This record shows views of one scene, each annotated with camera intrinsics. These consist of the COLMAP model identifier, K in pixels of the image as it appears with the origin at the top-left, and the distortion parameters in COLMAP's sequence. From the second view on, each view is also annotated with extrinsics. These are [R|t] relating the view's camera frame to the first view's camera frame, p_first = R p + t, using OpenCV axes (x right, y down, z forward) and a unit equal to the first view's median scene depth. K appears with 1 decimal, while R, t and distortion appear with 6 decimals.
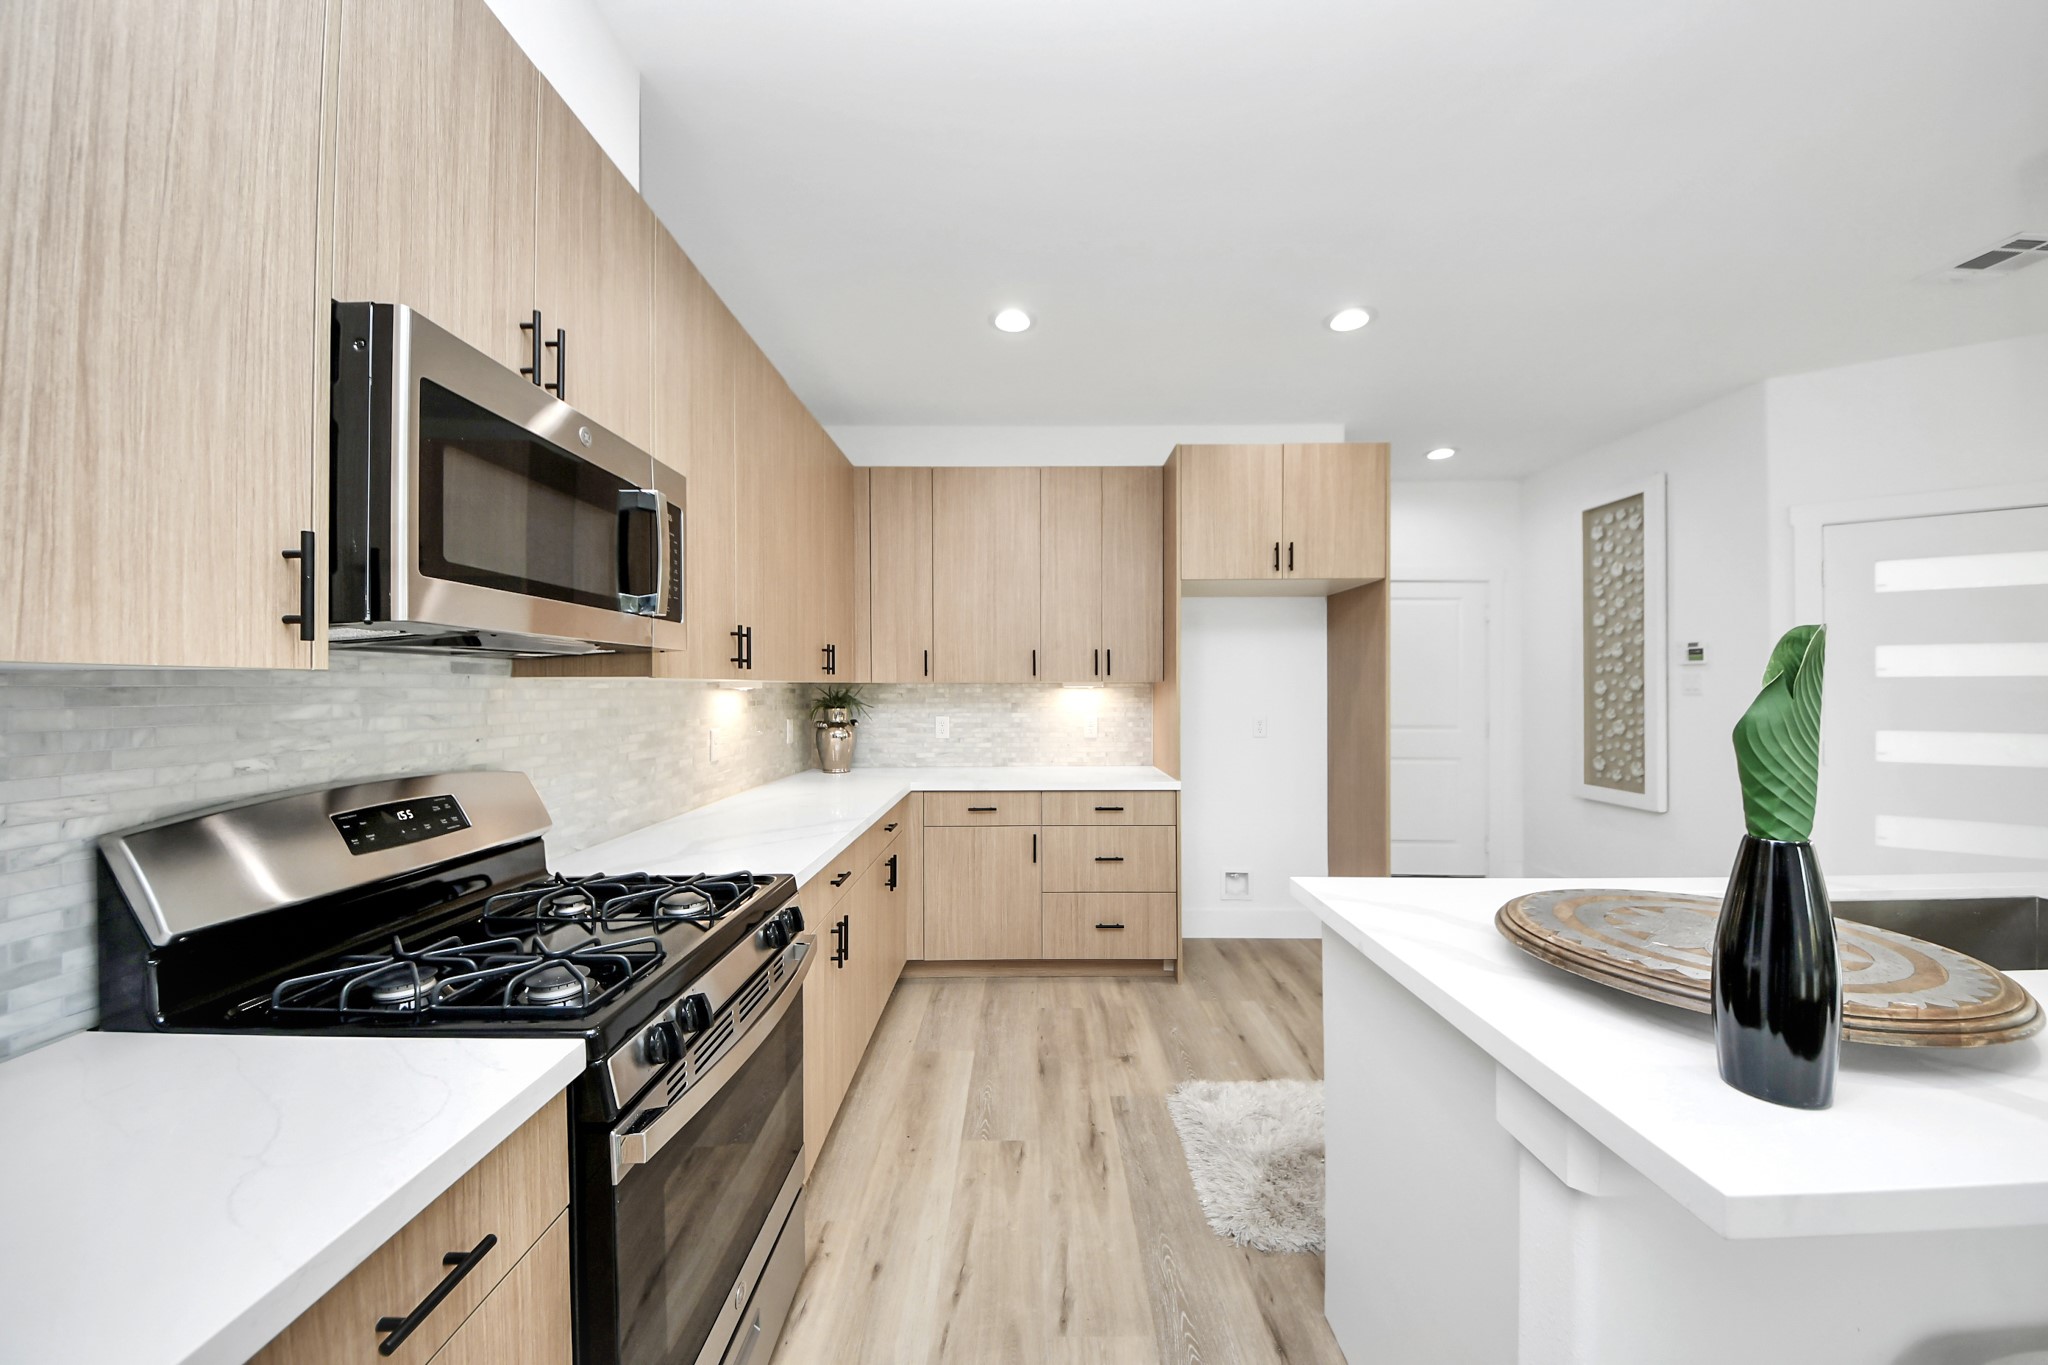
lens RADIAL K [[740.3, 0, 1023.4], [0, 740.3, 680.8], [0, 0, 1]] dist [0.003290, -0.008002]
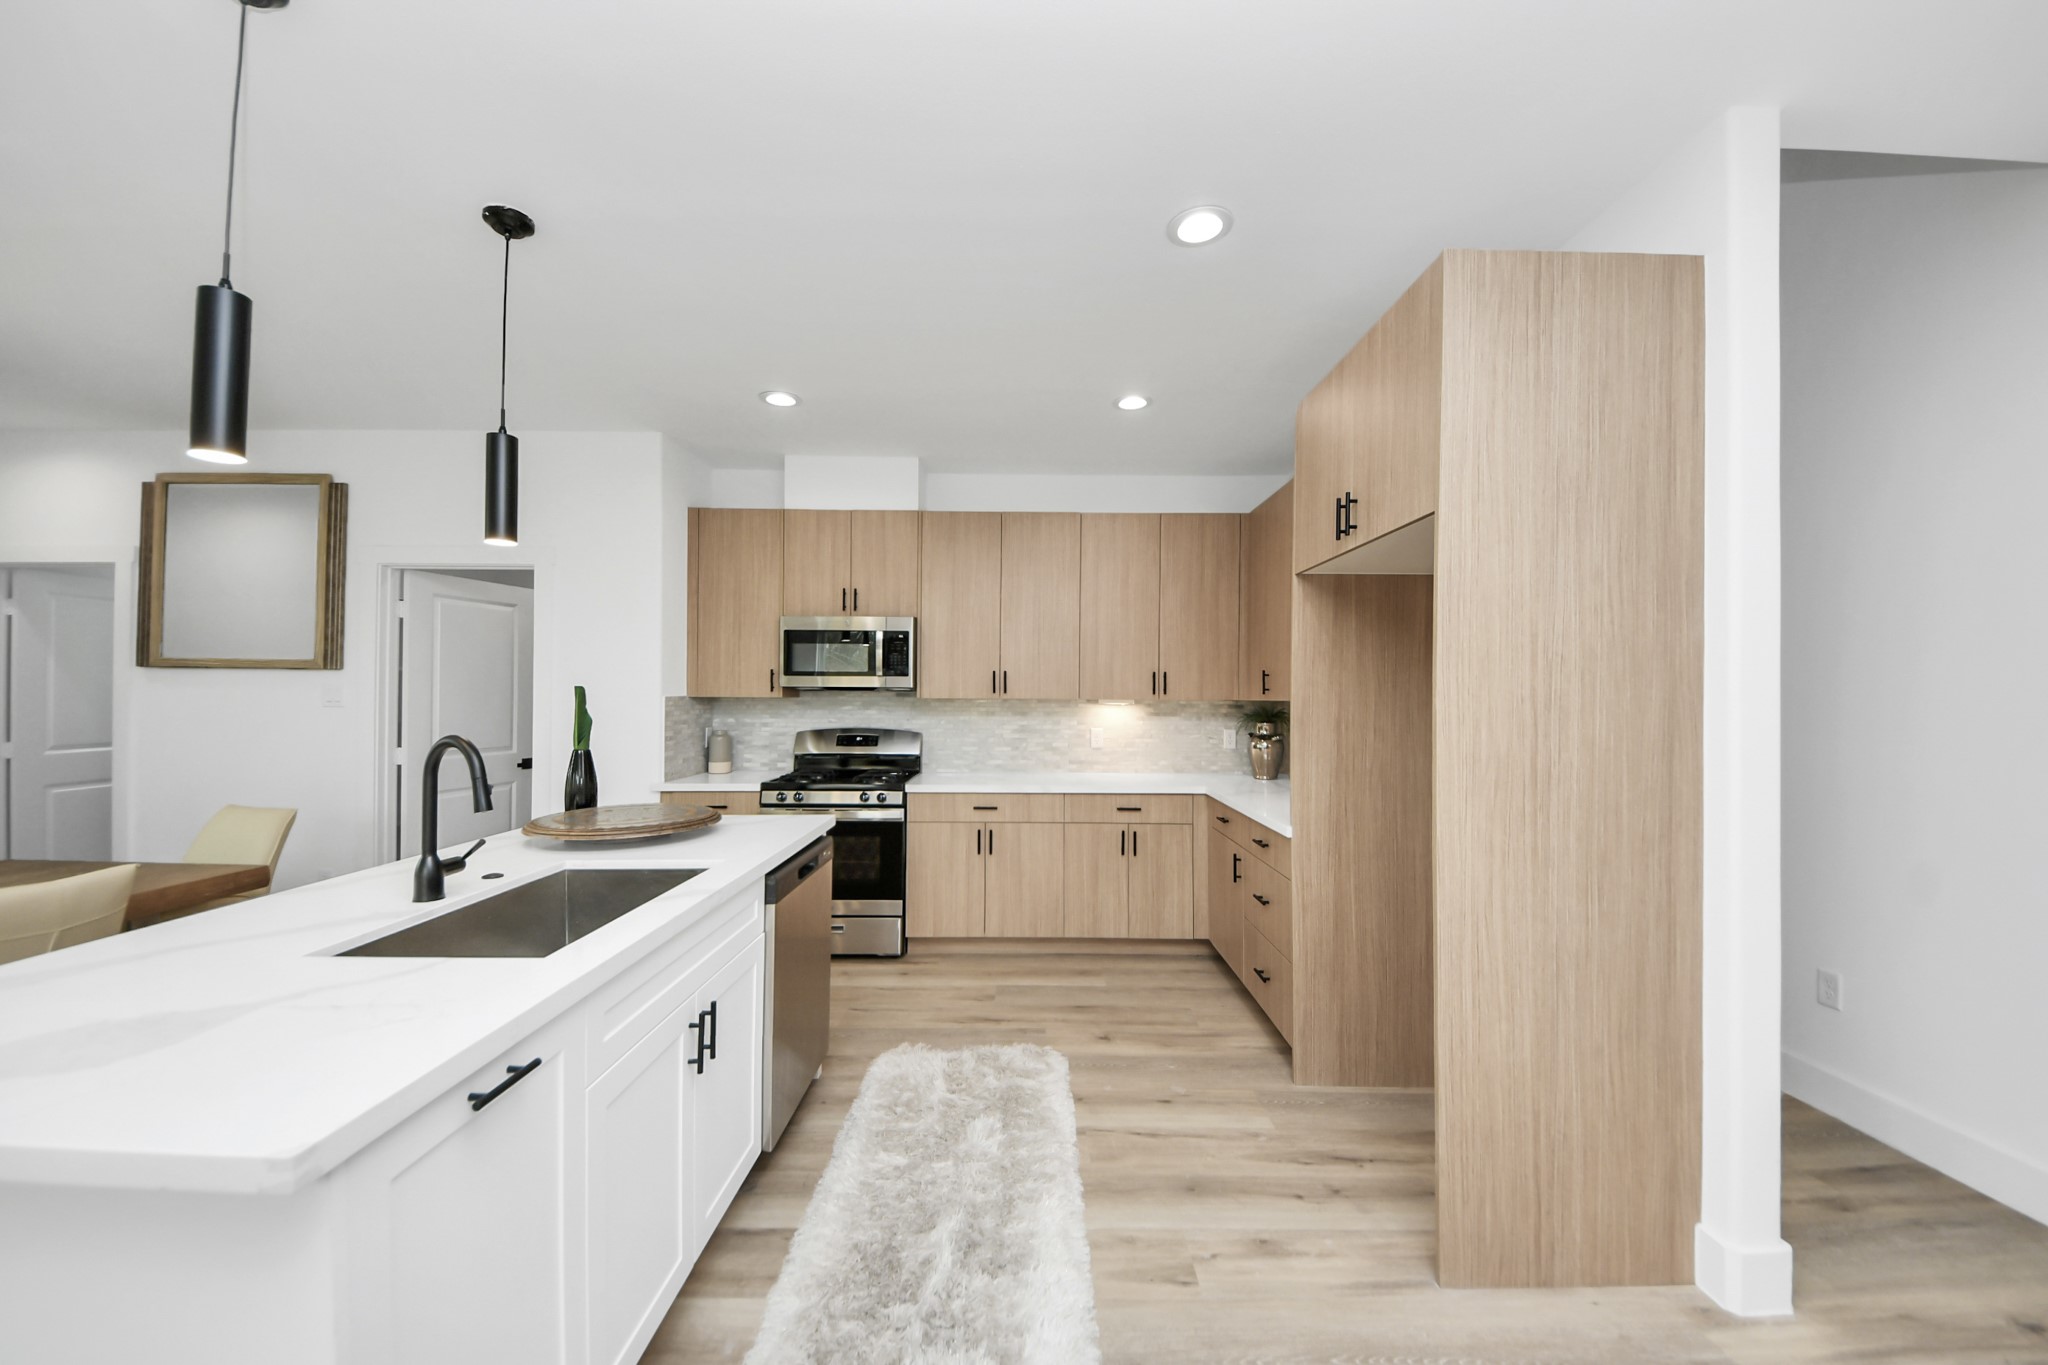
lens RADIAL K [[740.3, 0, 1034.5], [0, 740.3, 681.0], [0, 0, 1]] dist [0.003290, -0.008002]
pose [[0.006493, -0.016787, -0.999838, 0.951872], [0.001068, 0.999859, -0.016780, -0.009778], [0.999978, -0.000959, 0.006510, 0.662777]]
